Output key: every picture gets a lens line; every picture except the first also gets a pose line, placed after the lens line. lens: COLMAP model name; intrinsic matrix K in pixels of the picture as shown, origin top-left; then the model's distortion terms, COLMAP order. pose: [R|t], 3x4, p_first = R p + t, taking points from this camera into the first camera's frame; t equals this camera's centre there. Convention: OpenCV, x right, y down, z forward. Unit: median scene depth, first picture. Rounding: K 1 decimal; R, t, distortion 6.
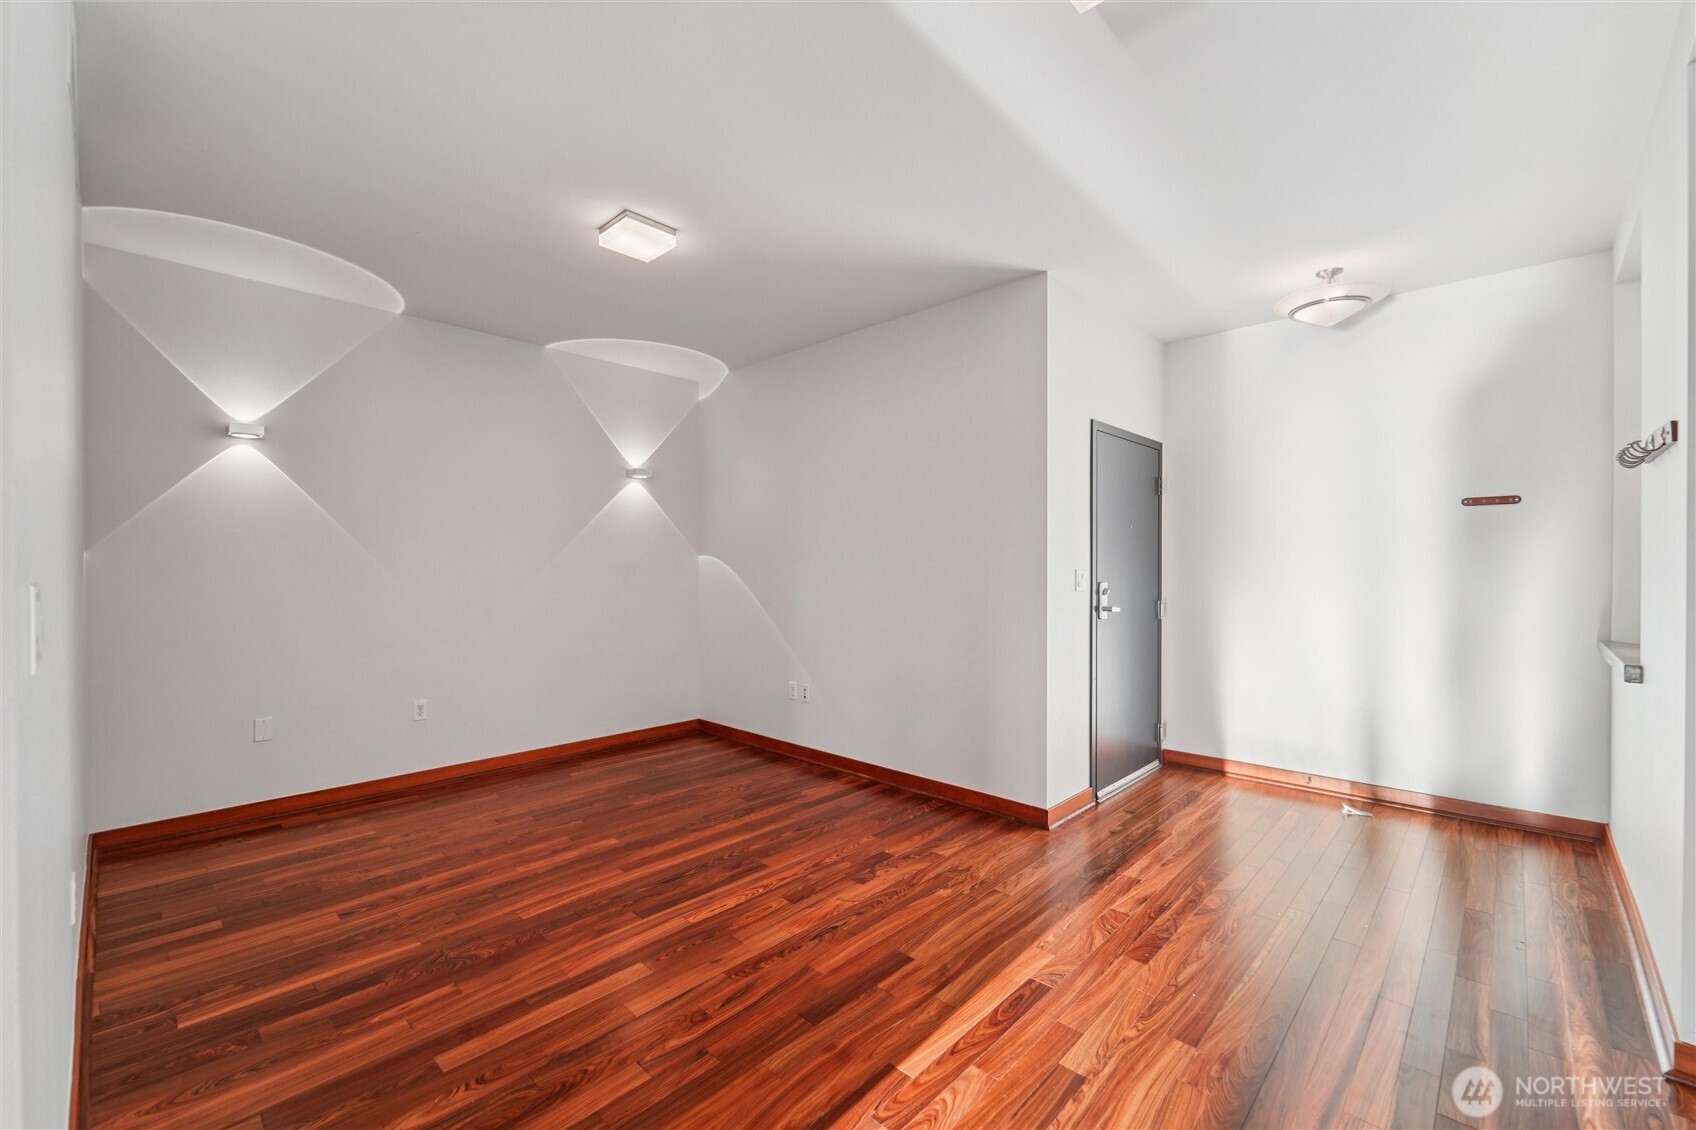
lens RADIAL K [[698.6, 0, 852.3], [0, 698.6, 562.2], [0, 0, 1]] dist [0.006572, -0.003611]
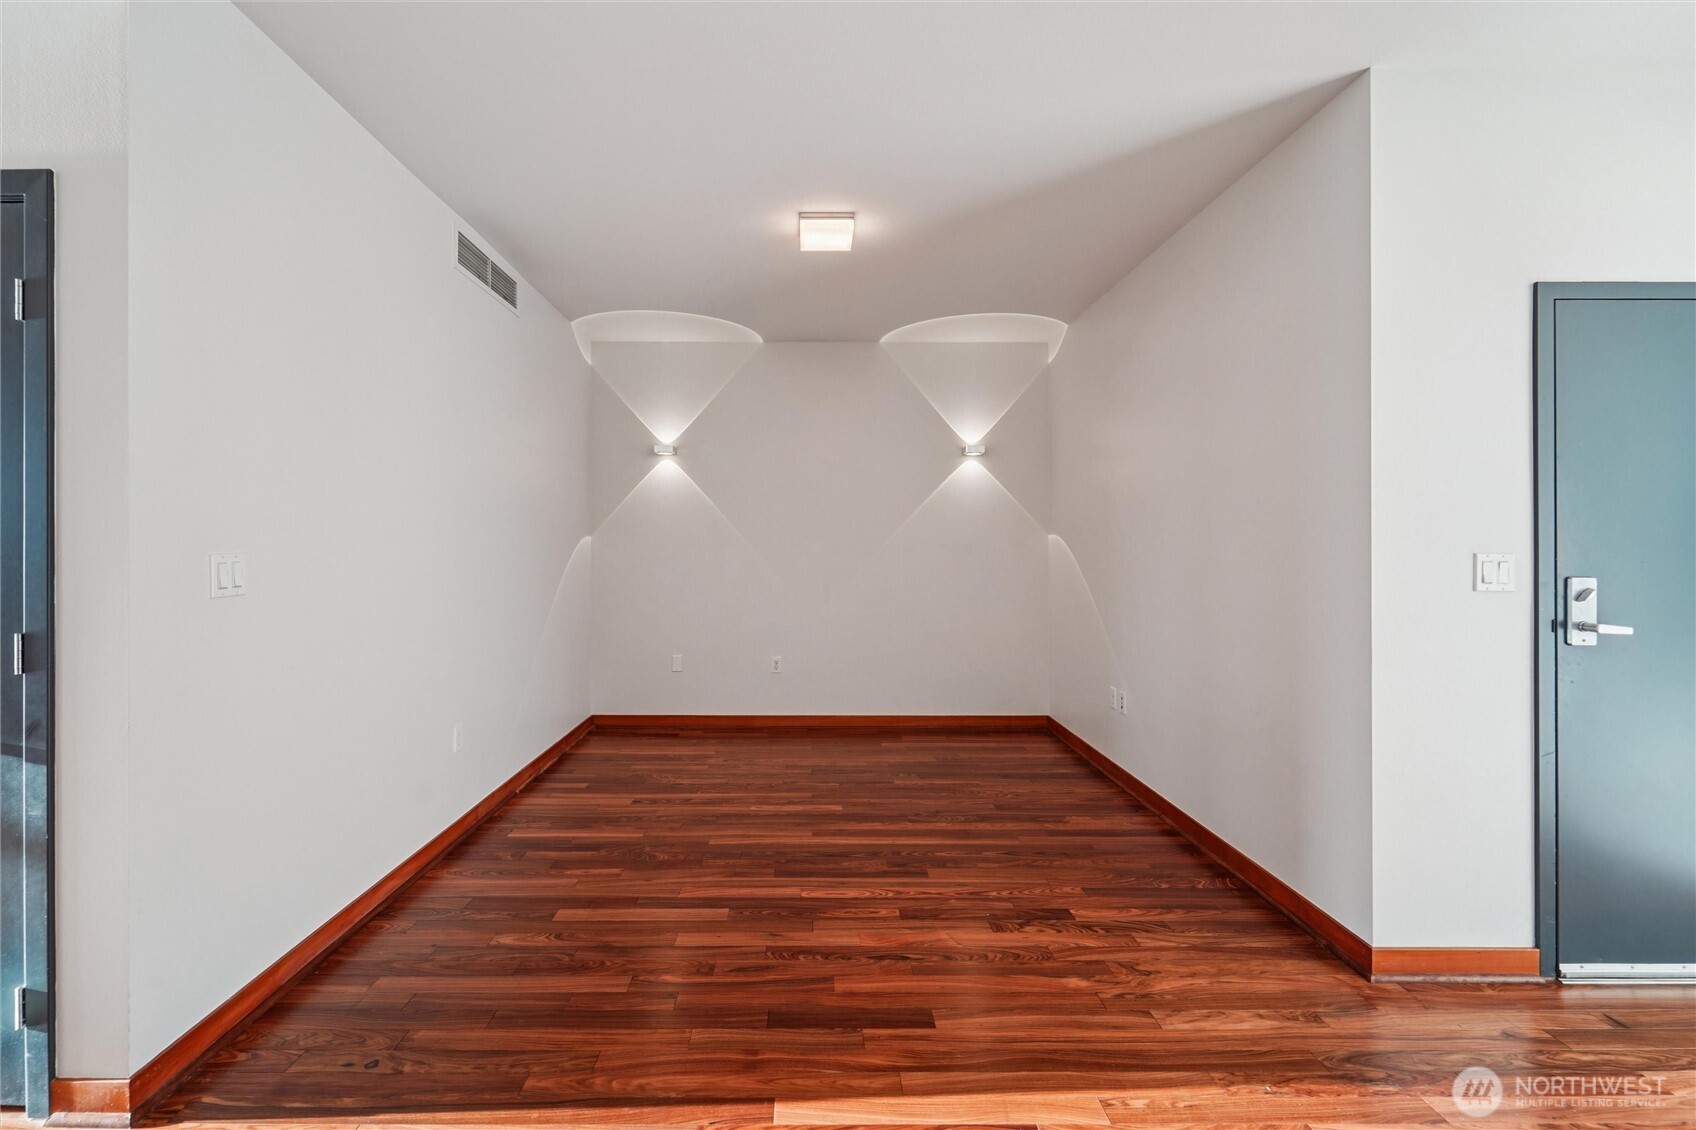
lens RADIAL K [[731.2, 0, 805.0], [0, 731.2, 535.3], [0, 0, 1]] dist [0.001161, -0.000301]
pose [[0.683319, -0.009085, -0.730064, 0.476434], [0.003016, 0.999949, -0.009621, 0.000123], [0.730114, 0.004373, 0.683311, 0.234909]]
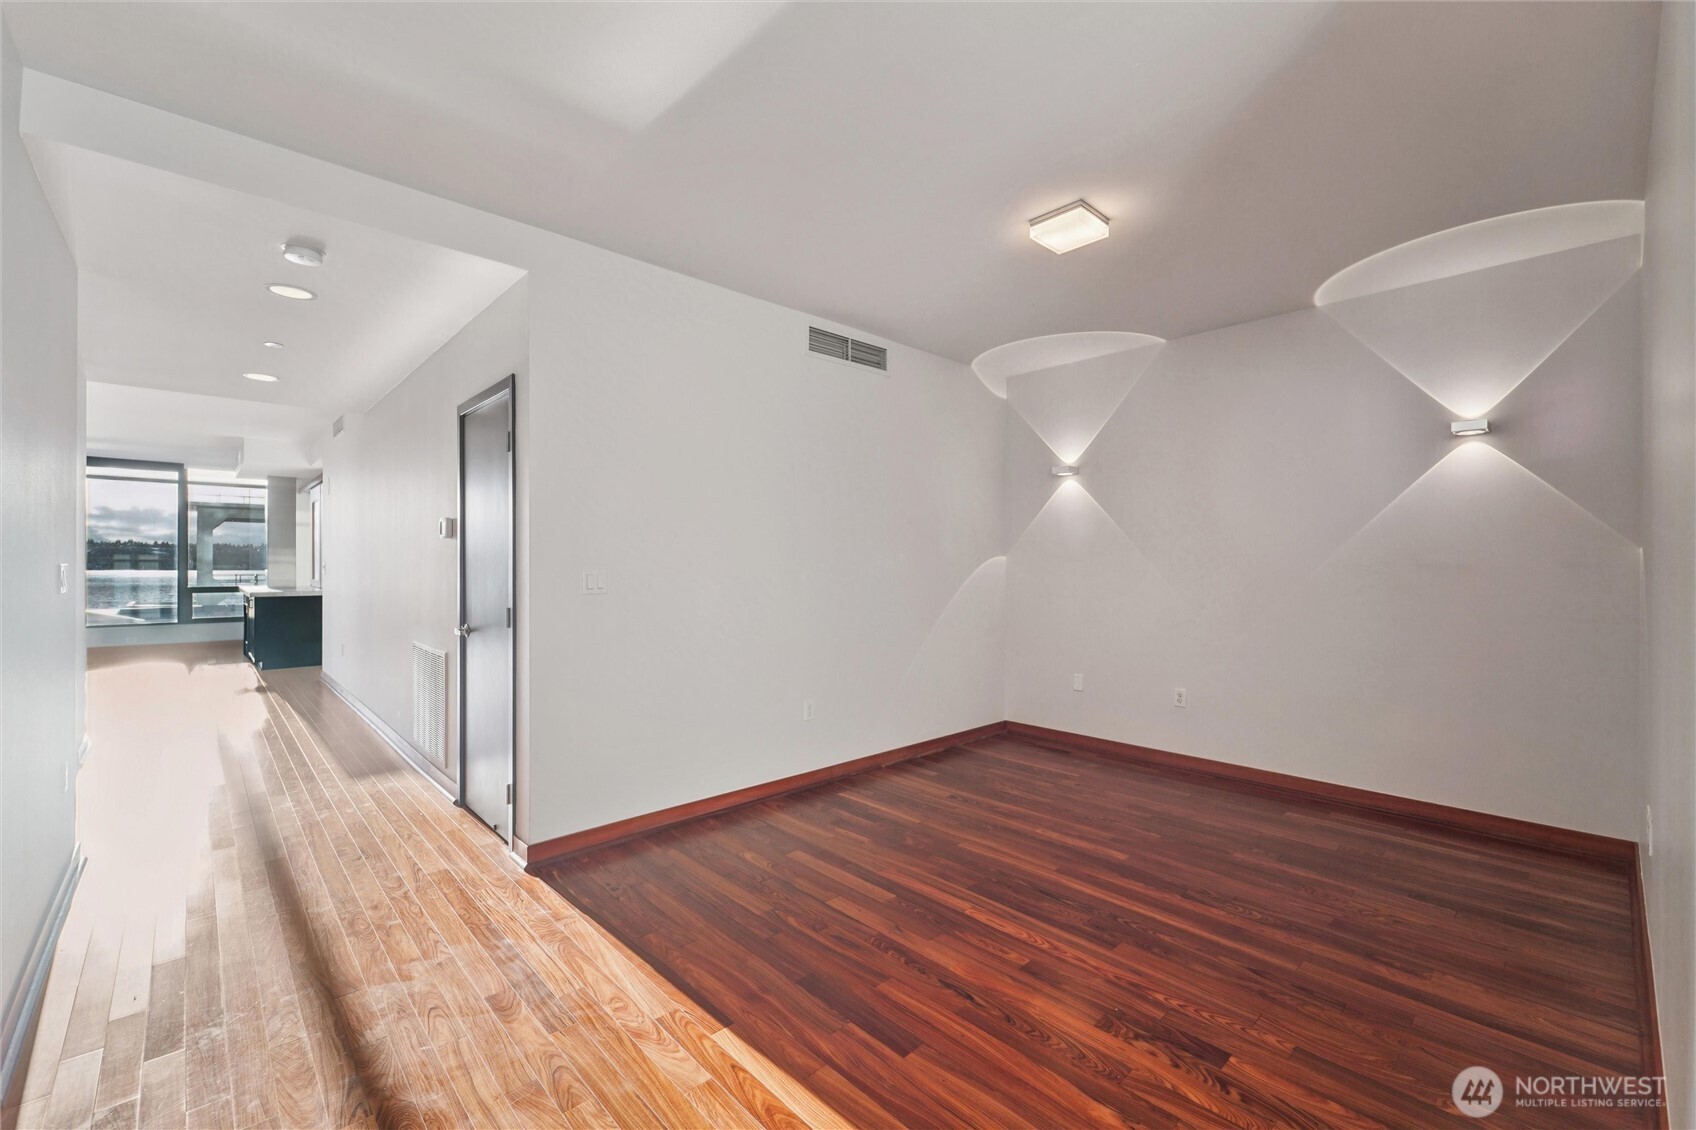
lens RADIAL K [[698.6, 0, 847.3], [0, 698.6, 557.9], [0, 0, 1]] dist [0.006572, -0.003611]
pose [[-0.064726, -0.007968, -0.997871, 0.696933], [0.003758, 0.999959, -0.008228, 0.001666], [0.997896, -0.004283, -0.064693, 0.768398]]
